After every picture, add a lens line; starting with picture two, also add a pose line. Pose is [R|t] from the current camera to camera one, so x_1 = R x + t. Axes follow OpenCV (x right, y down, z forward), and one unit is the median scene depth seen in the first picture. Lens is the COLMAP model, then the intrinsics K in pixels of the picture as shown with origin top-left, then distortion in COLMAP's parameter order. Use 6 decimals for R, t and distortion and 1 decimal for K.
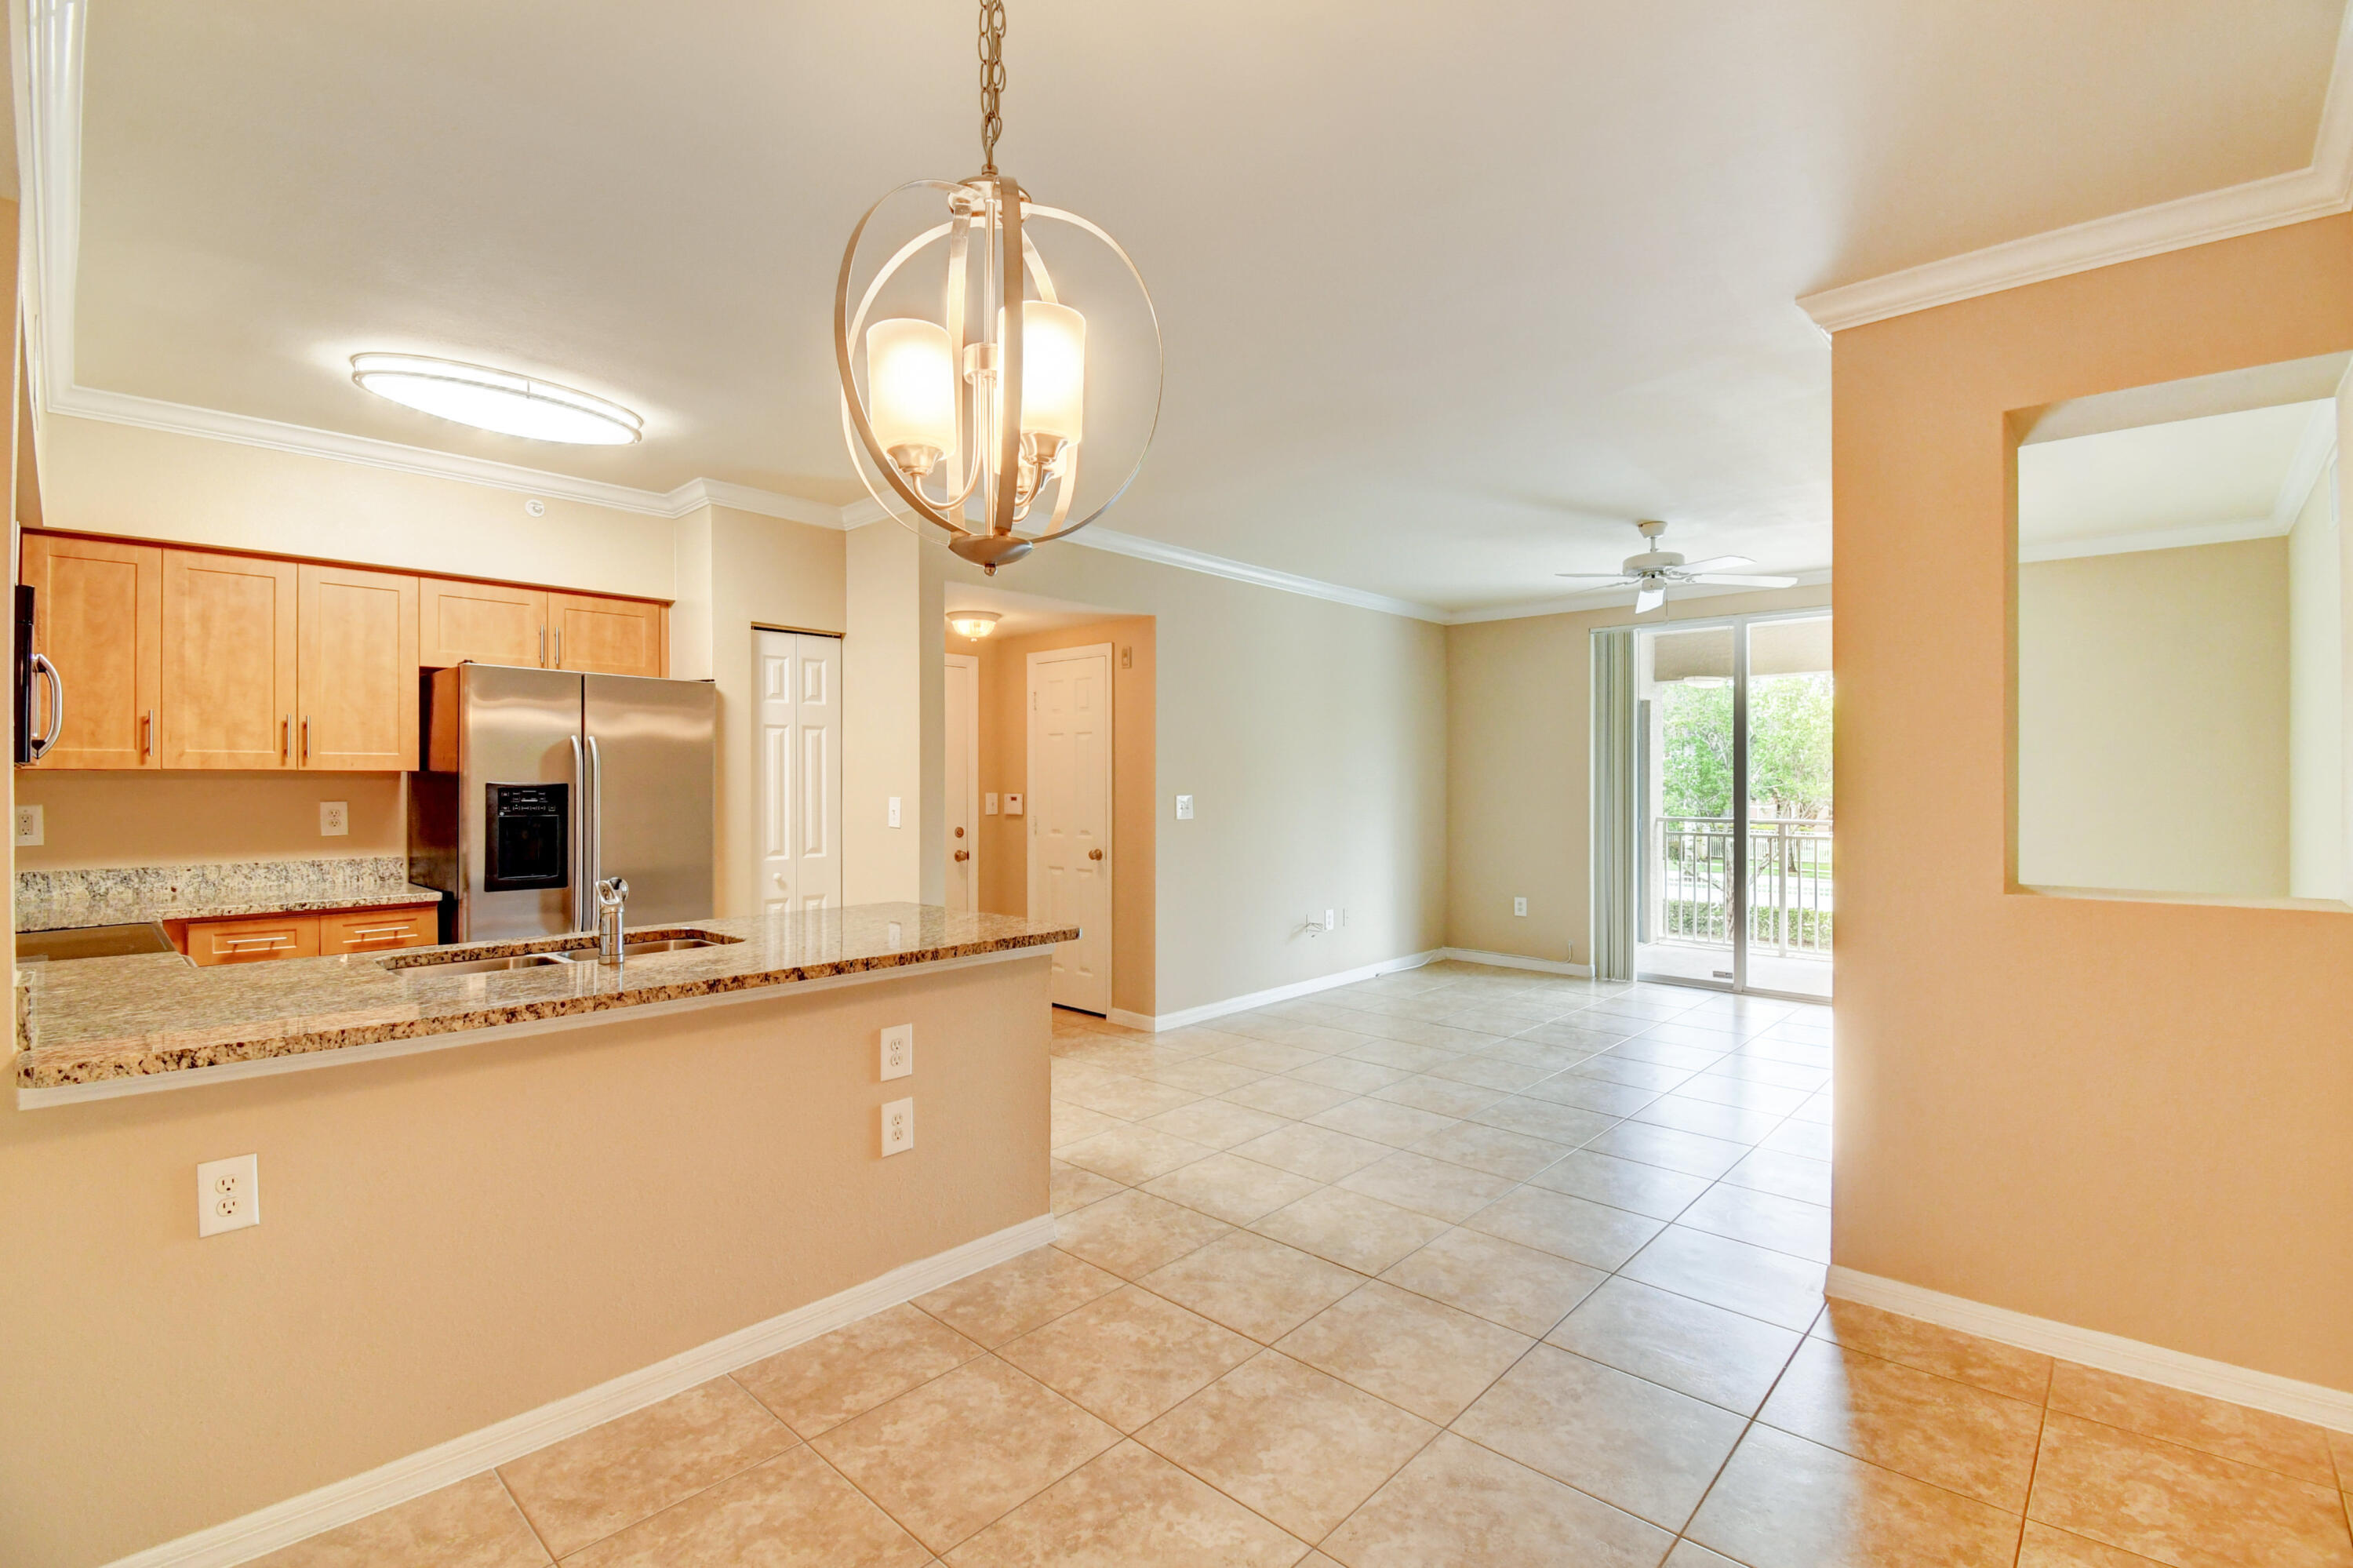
lens RADIAL K [[1051.1, 0, 1176.5], [0, 1051.1, 784.0], [0, 0, 1]] dist [0.018416, -0.030522]
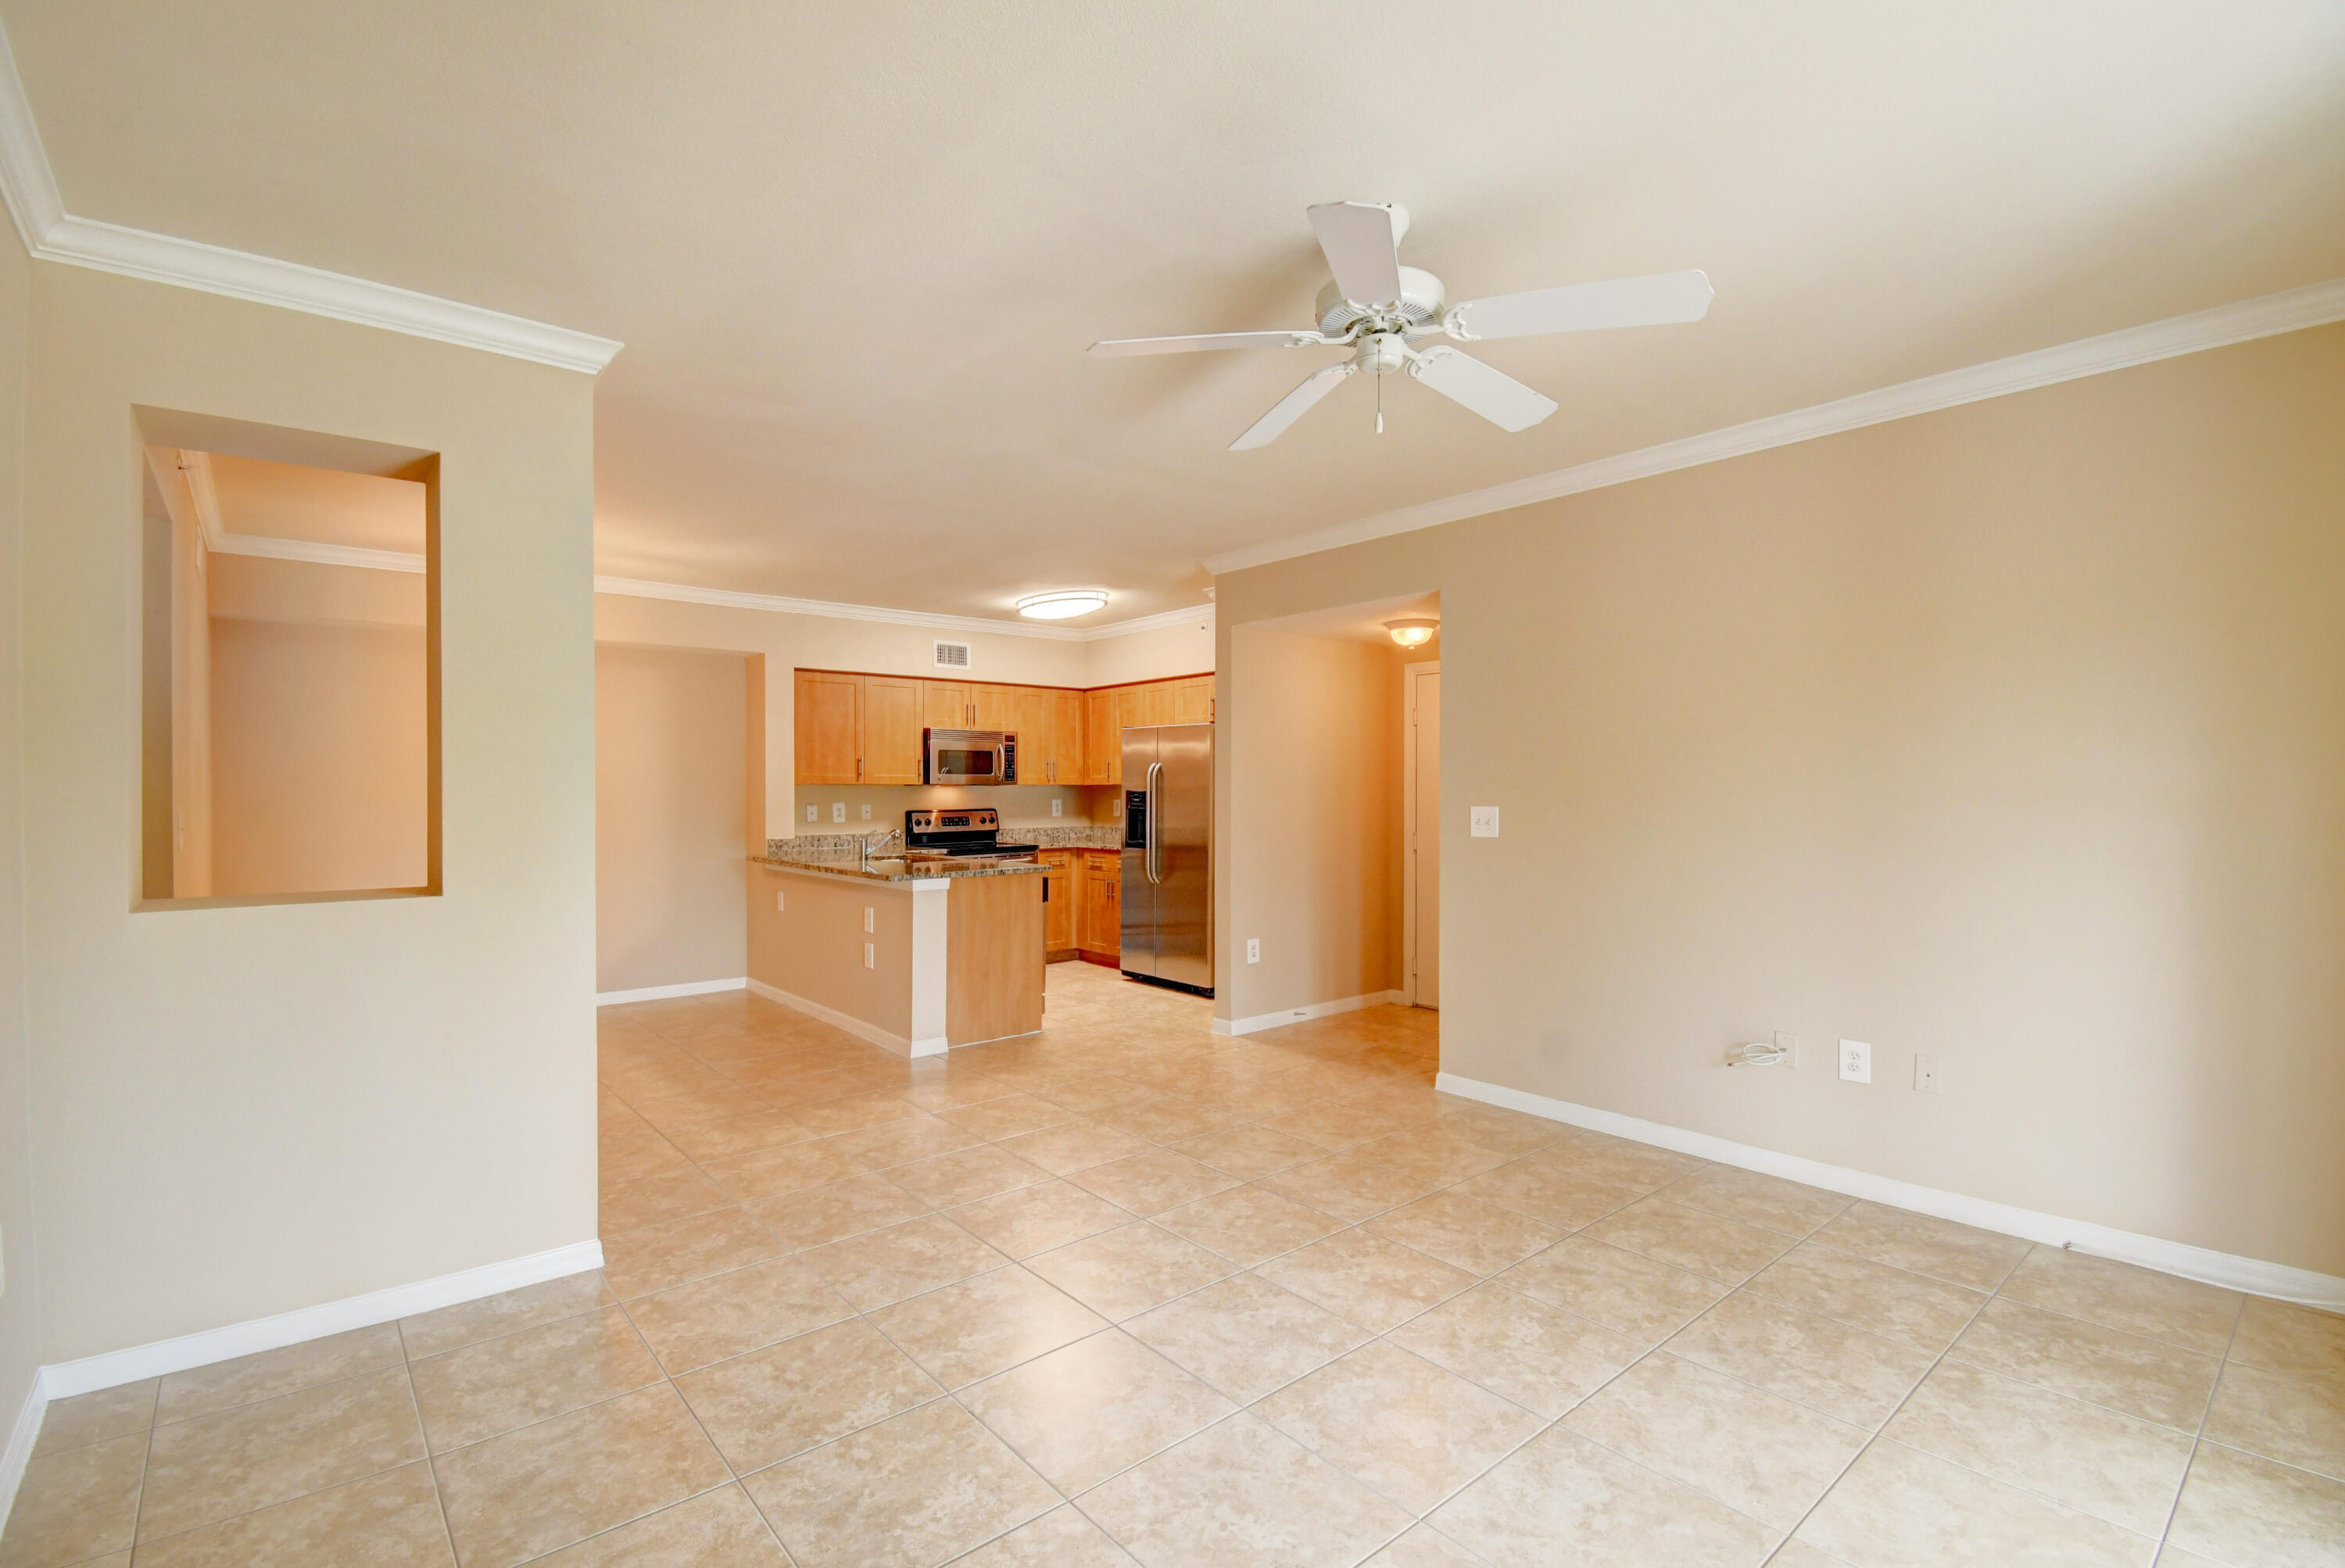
lens RADIAL K [[1066.6, 0, 1178.5], [0, 1066.6, 787.4], [0, 0, 1]] dist [-0.000042, -0.000084]
pose [[-0.115109, -0.000310, -0.993353, 1.320006], [-0.000990, 0.999999, -0.000197, -0.006696], [0.993352, 0.000961, -0.115109, 1.385114]]
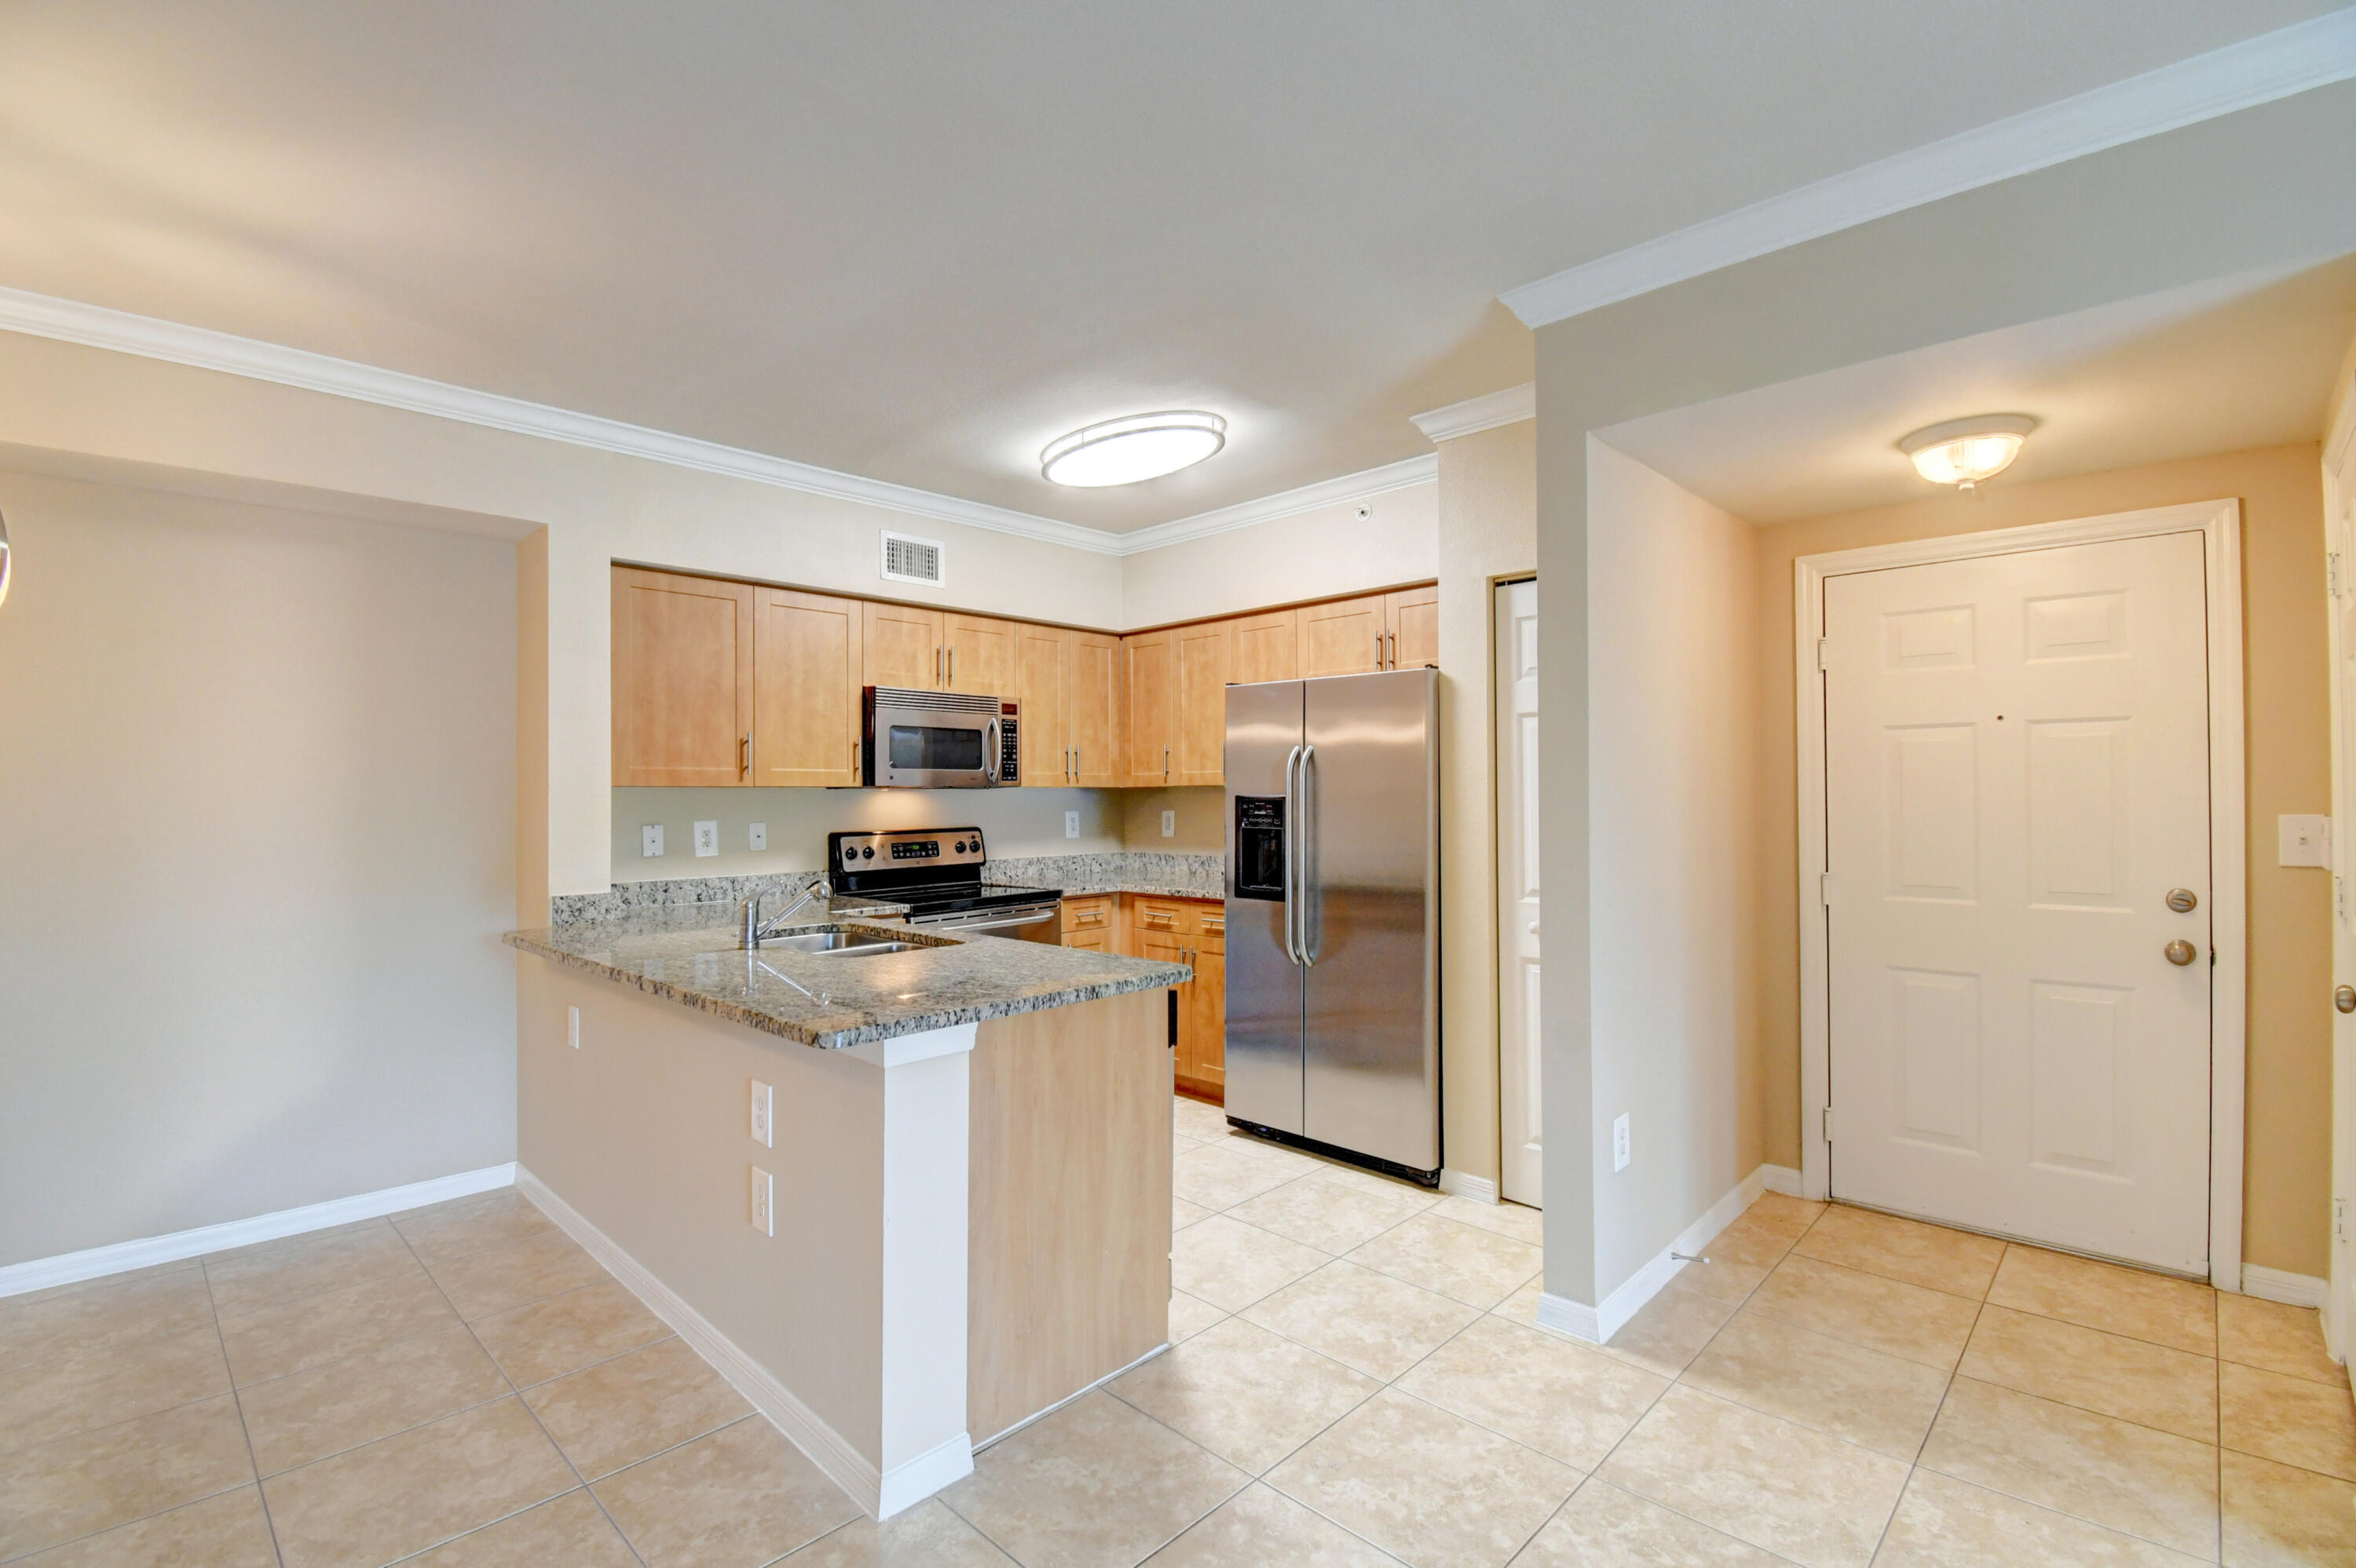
lens RADIAL K [[1052.3, 0, 1178.0], [0, 1052.3, 784.0], [0, 0, 1]] dist [0.018416, -0.030522]
pose [[-0.023332, -0.009731, -0.999680, 0.438179], [0.003576, 0.999945, -0.009817, -0.002820], [0.999721, -0.003804, -0.023296, 1.015717]]
